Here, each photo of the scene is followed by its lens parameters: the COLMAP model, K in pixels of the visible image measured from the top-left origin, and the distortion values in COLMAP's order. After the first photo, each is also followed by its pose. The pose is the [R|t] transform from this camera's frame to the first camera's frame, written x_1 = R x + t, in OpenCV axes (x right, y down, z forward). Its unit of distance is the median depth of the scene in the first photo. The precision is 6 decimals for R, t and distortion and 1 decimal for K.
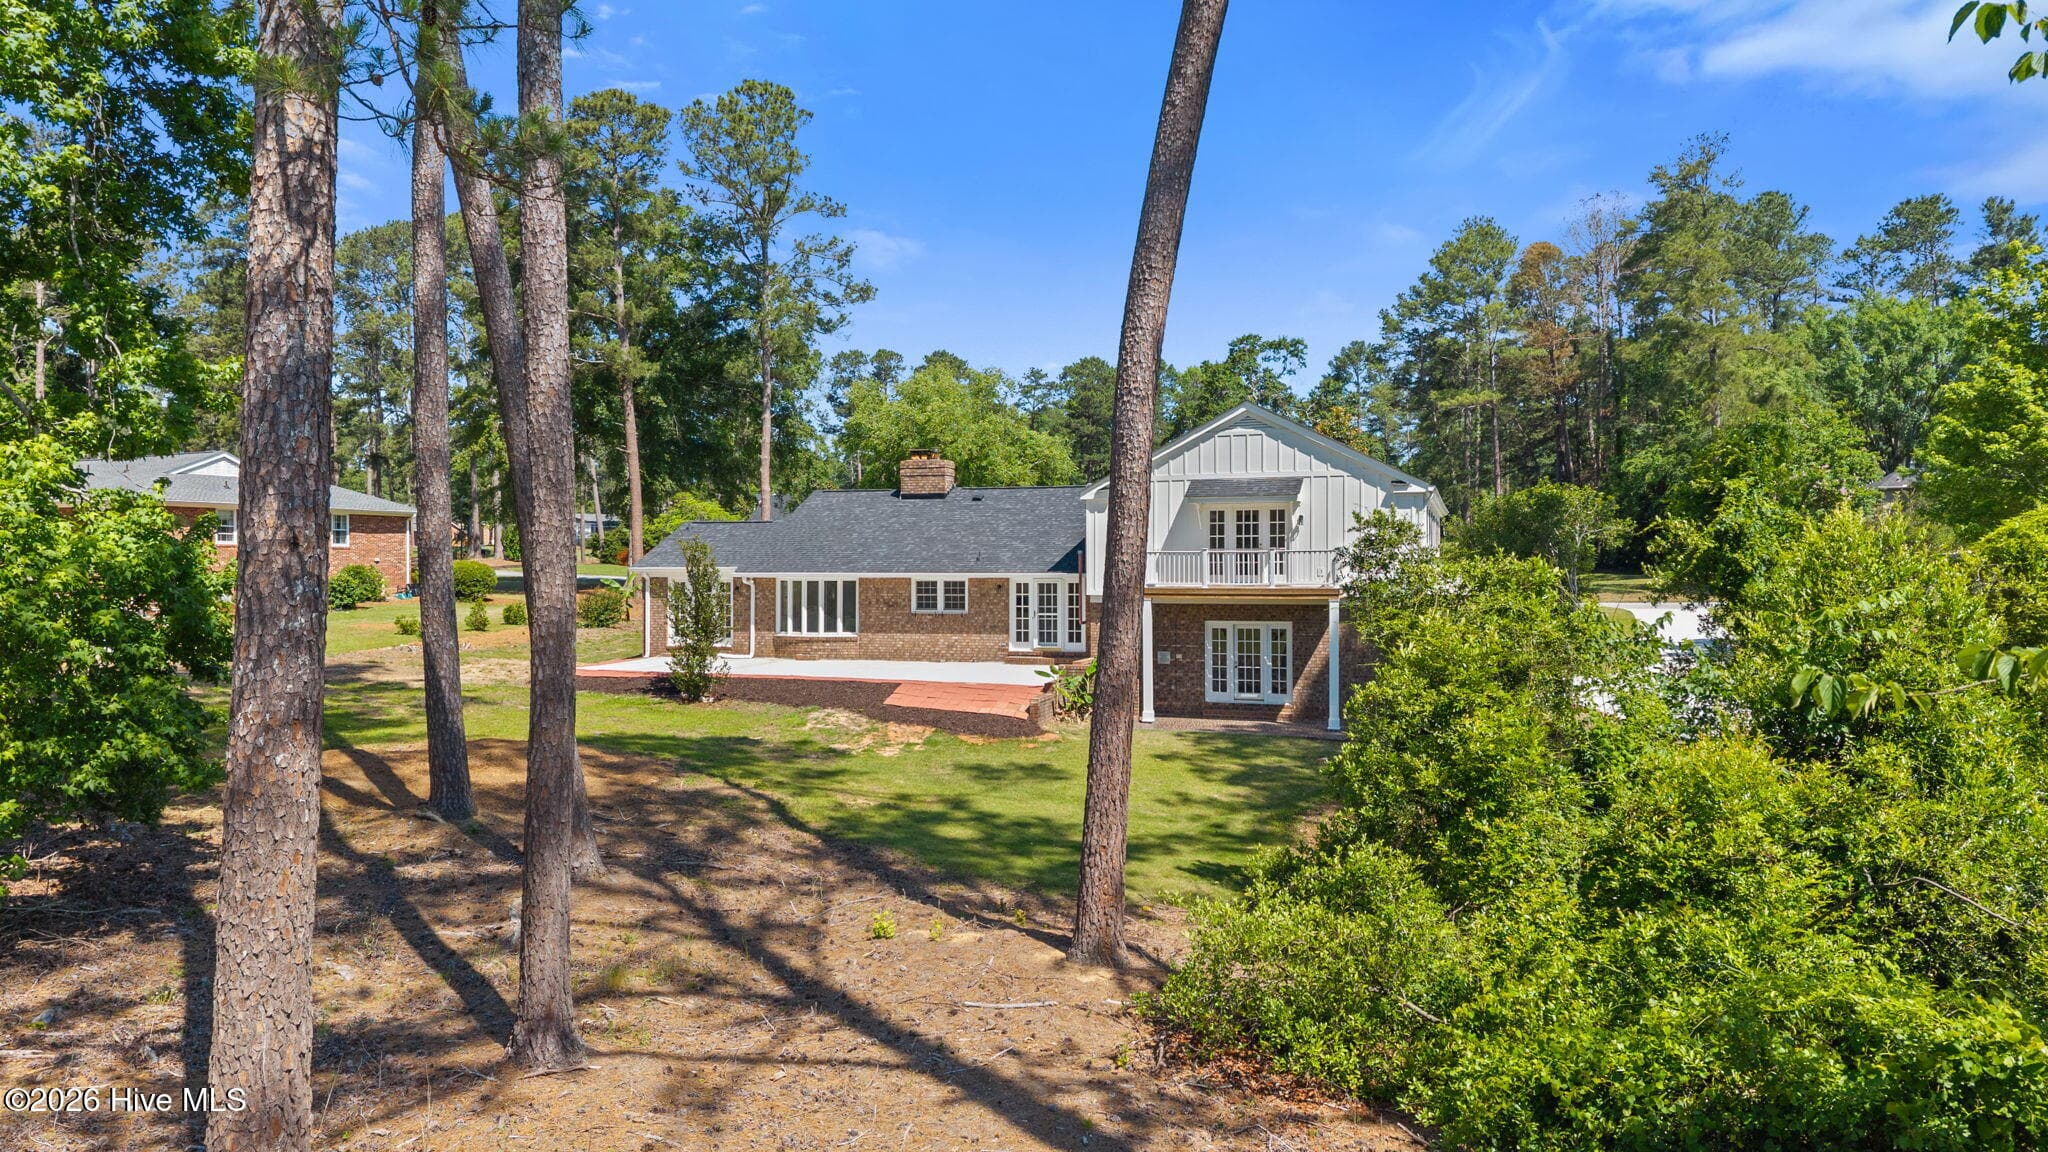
lens RADIAL K [[1305.0, 0, 1024.0], [0, 1305.0, 576.0], [0, 0, 1]] dist [0.102456, -0.100234]
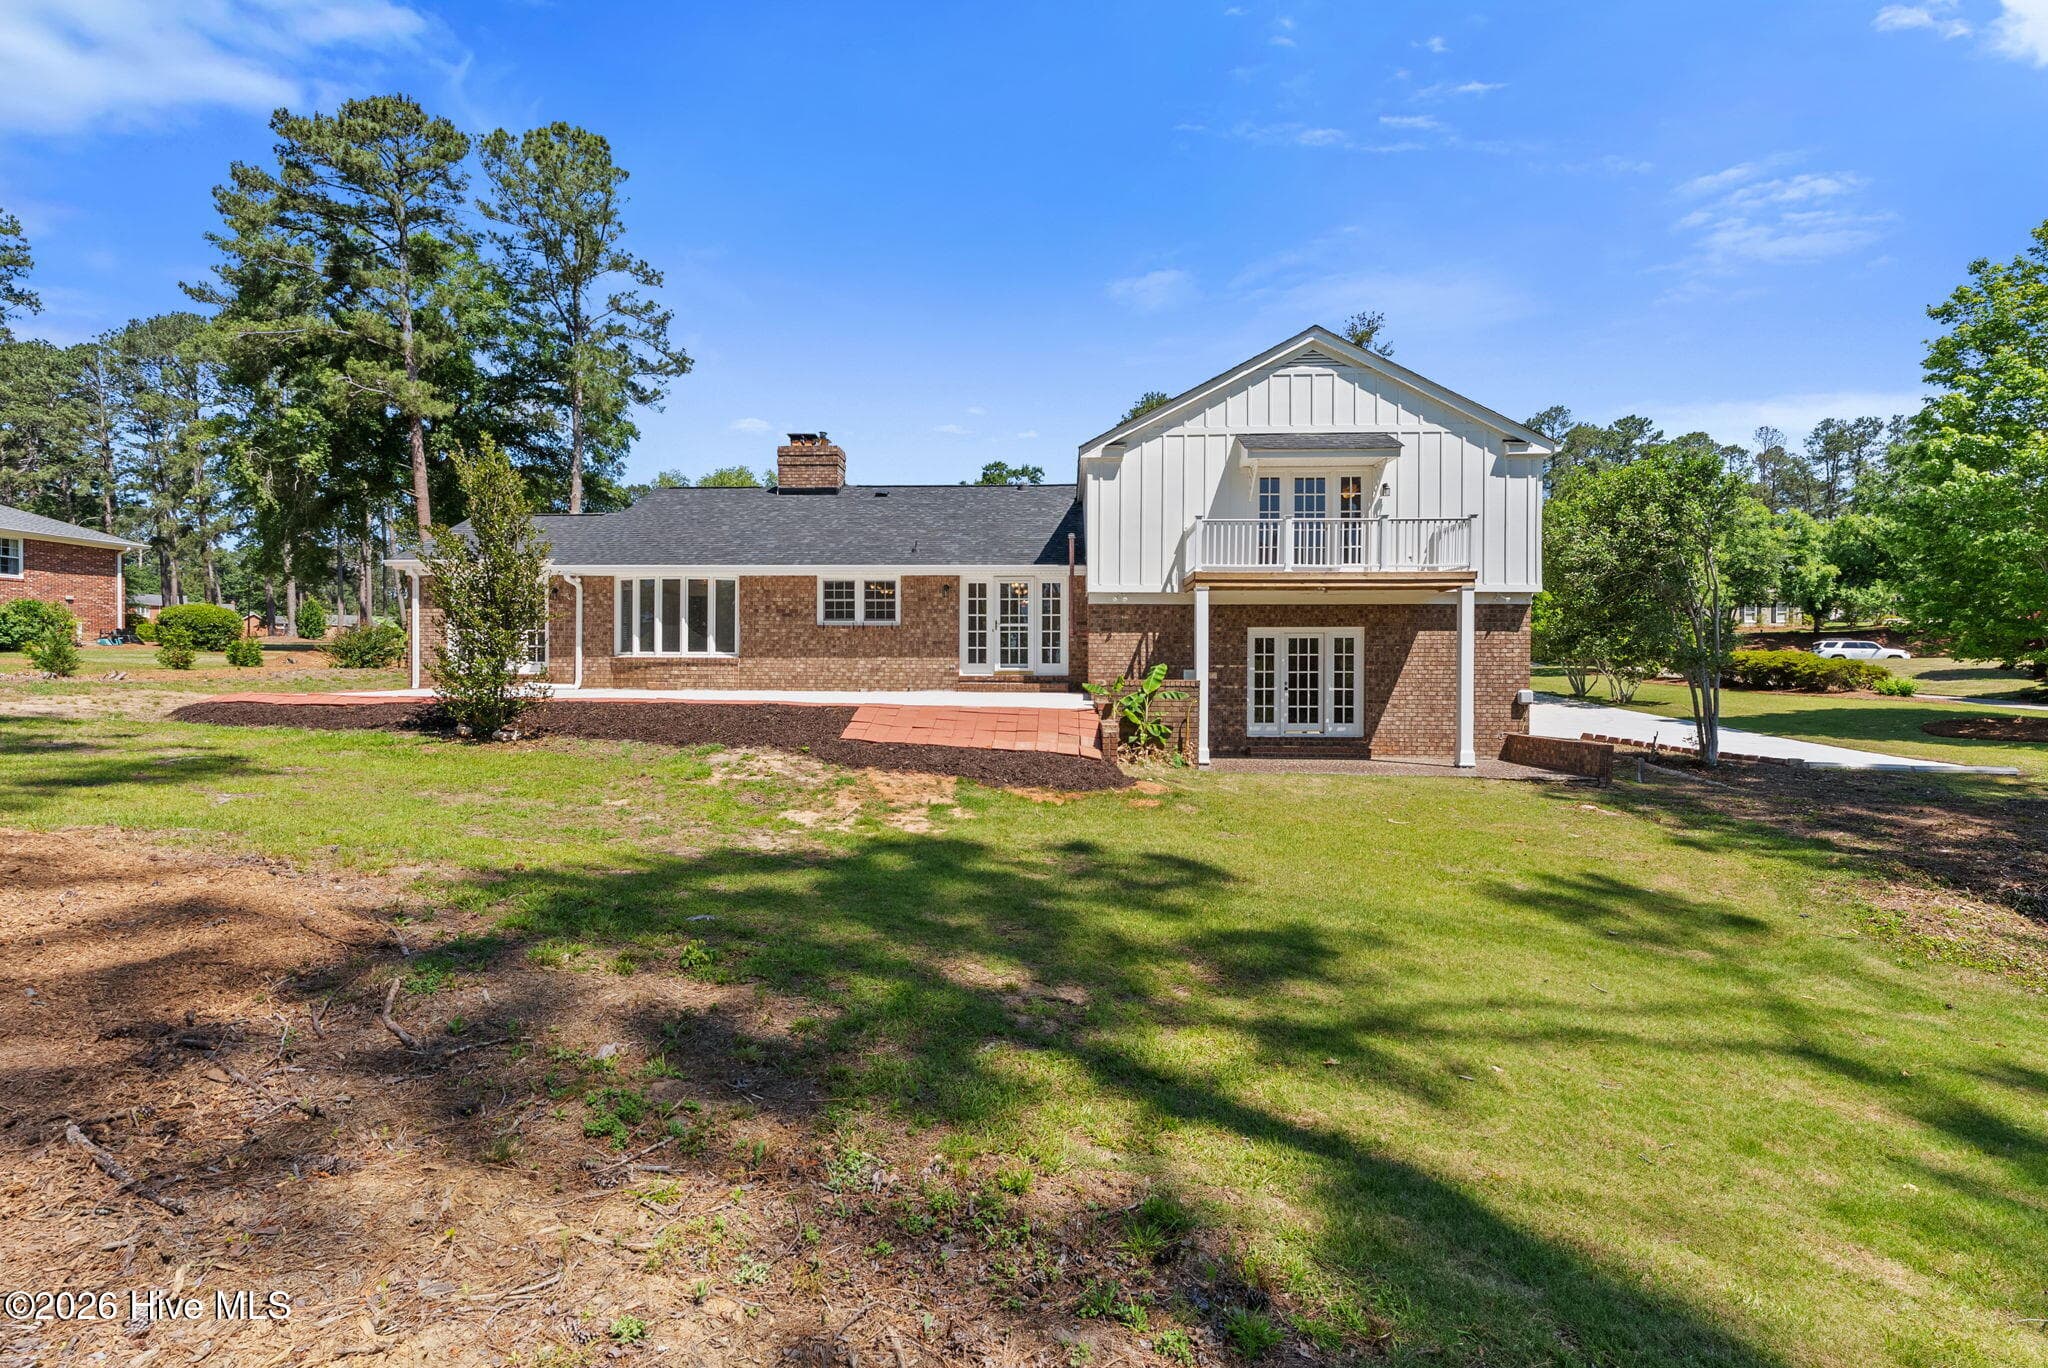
lens RADIAL K [[917.7, 0, 1016.3], [0, 917.7, 692.4], [0, 0, 1]] dist [0.000434, 0.000264]
pose [[0.965130, 0.000582, 0.261771, -0.114305], [-0.004480, 0.999888, 0.014295, 0.058687], [-0.261733, -0.014970, 0.965024, 0.484649]]
